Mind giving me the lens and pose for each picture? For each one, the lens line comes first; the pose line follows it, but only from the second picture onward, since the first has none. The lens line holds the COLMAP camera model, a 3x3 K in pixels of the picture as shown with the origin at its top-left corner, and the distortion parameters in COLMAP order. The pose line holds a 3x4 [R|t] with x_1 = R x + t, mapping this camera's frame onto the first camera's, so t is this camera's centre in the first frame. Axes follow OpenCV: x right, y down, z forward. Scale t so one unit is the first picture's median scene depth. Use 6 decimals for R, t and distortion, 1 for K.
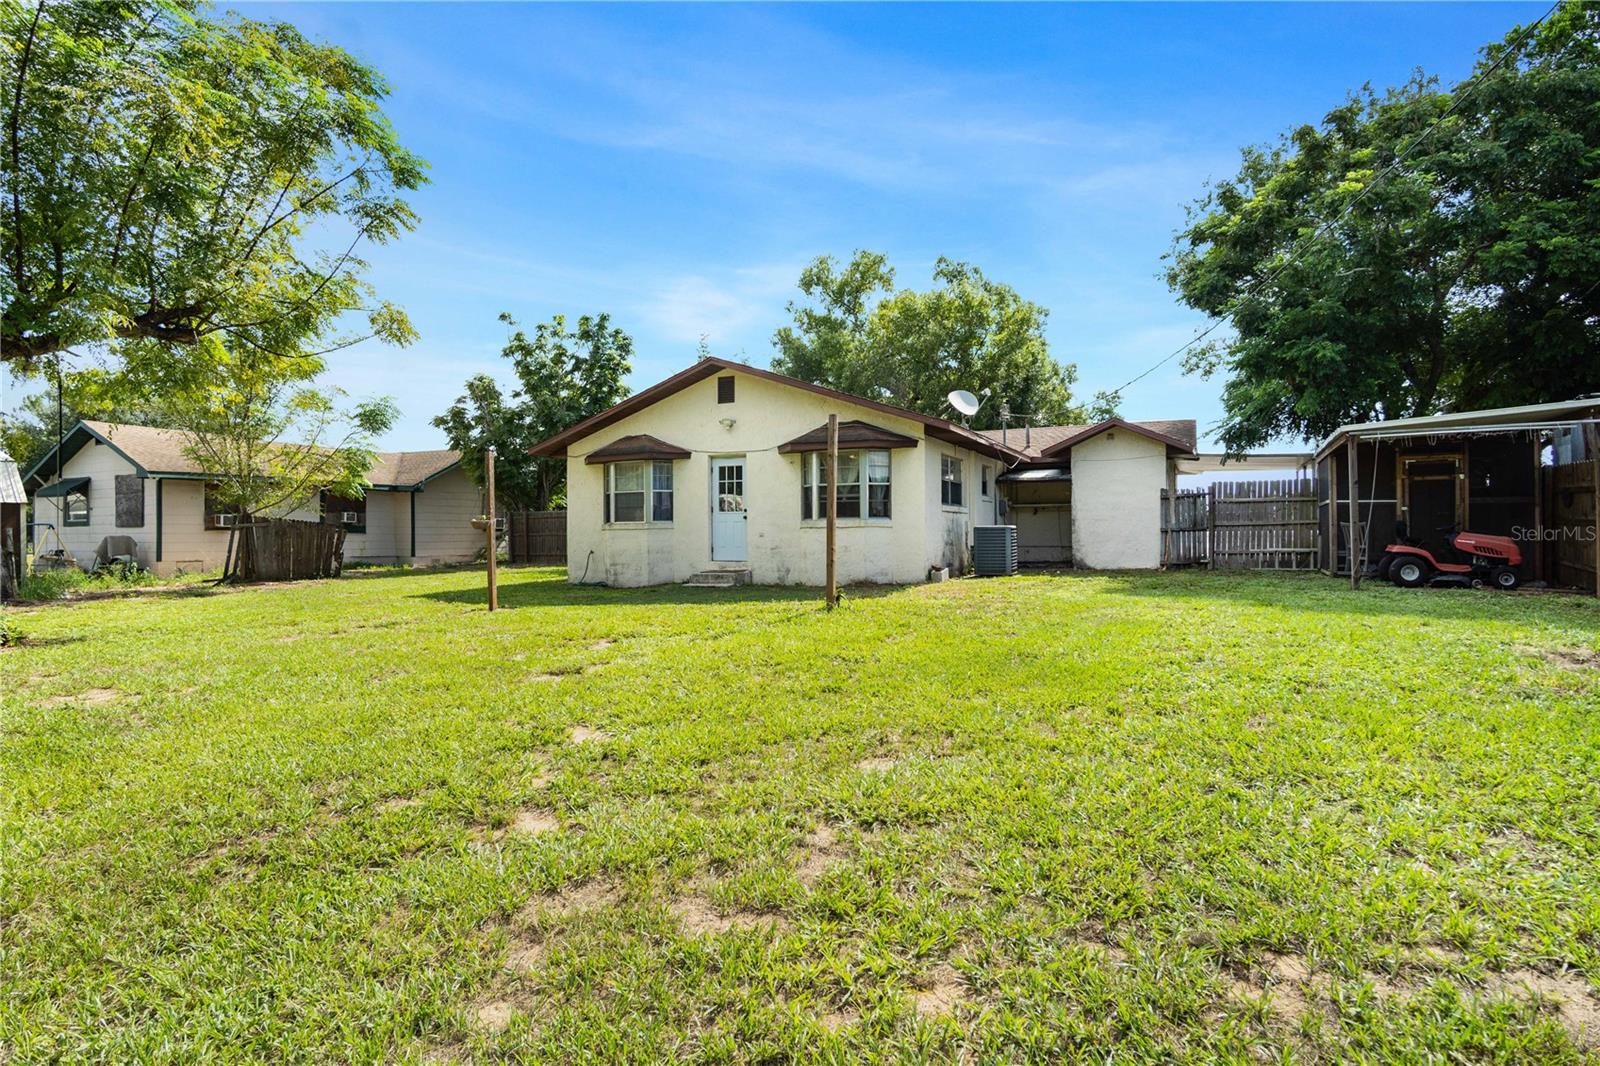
lens RADIAL K [[863.9, 0, 794.6], [0, 863.9, 529.9], [0, 0, 1]] dist [-0.004822, -0.000335]
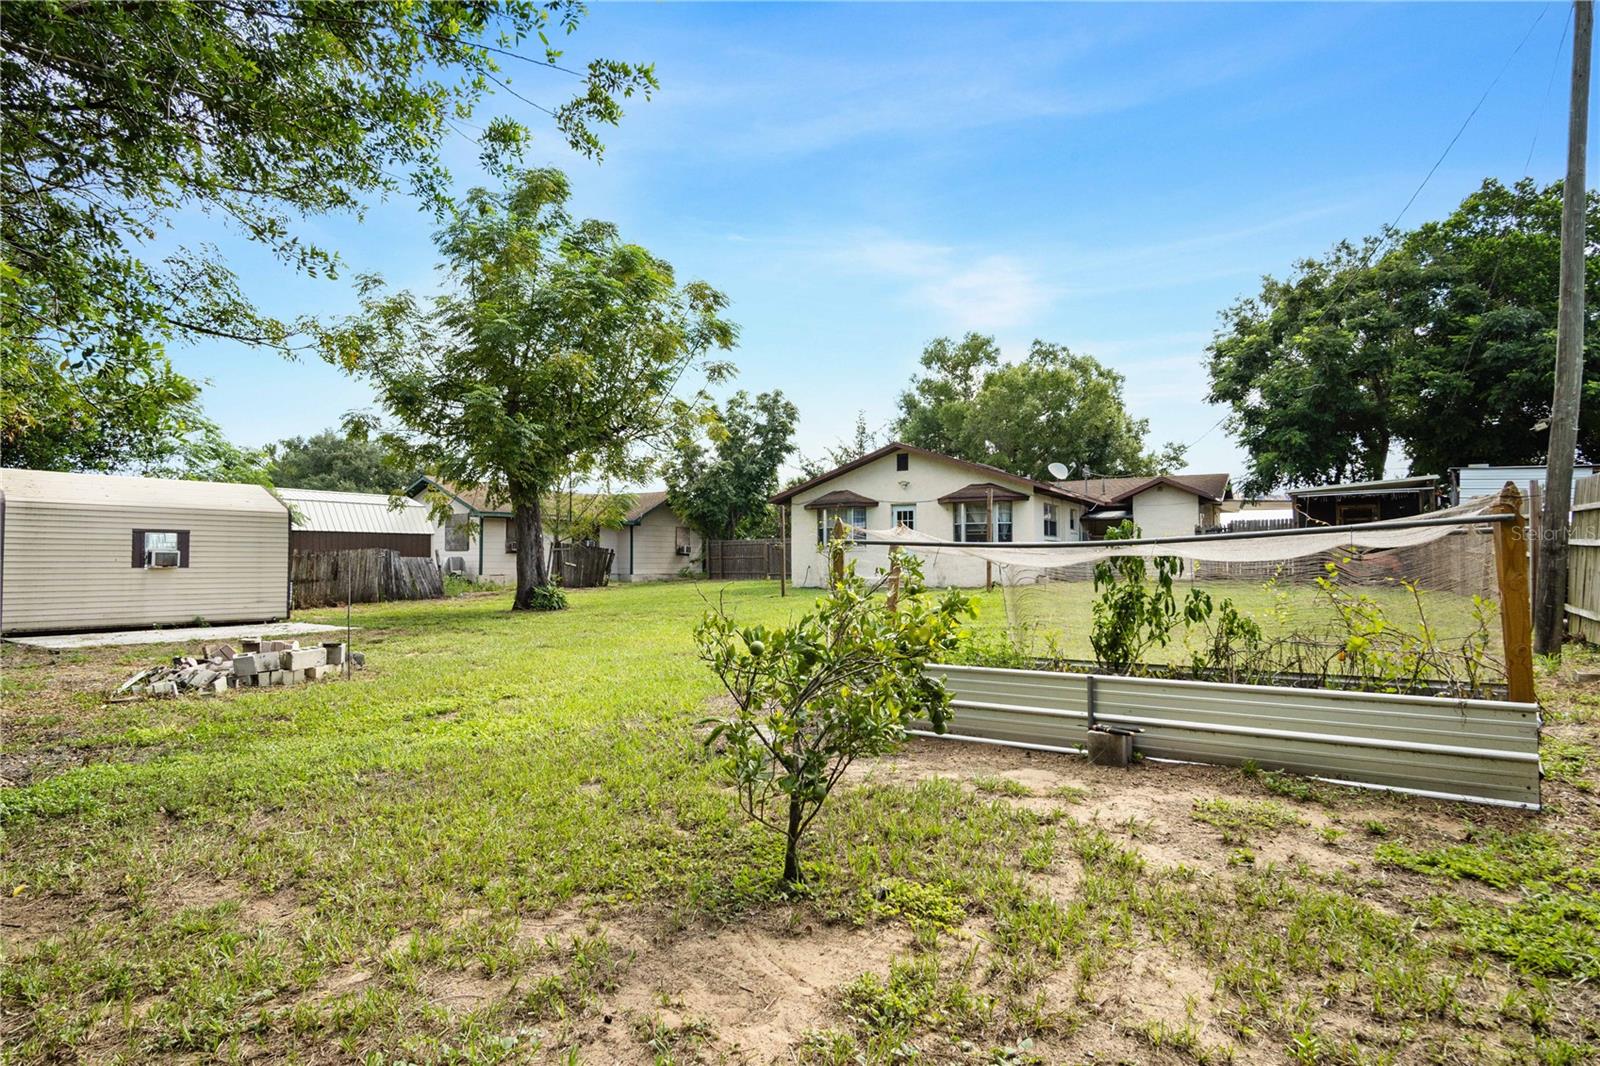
lens RADIAL K [[863.9, 0, 807.0], [0, 863.9, 539.2], [0, 0, 1]] dist [-0.004822, -0.000335]
pose [[0.996707, 0.000915, -0.081087, -0.095999], [-0.002755, 0.999741, -0.022577, 0.009679], [0.081045, 0.022726, 0.996451, -0.434756]]
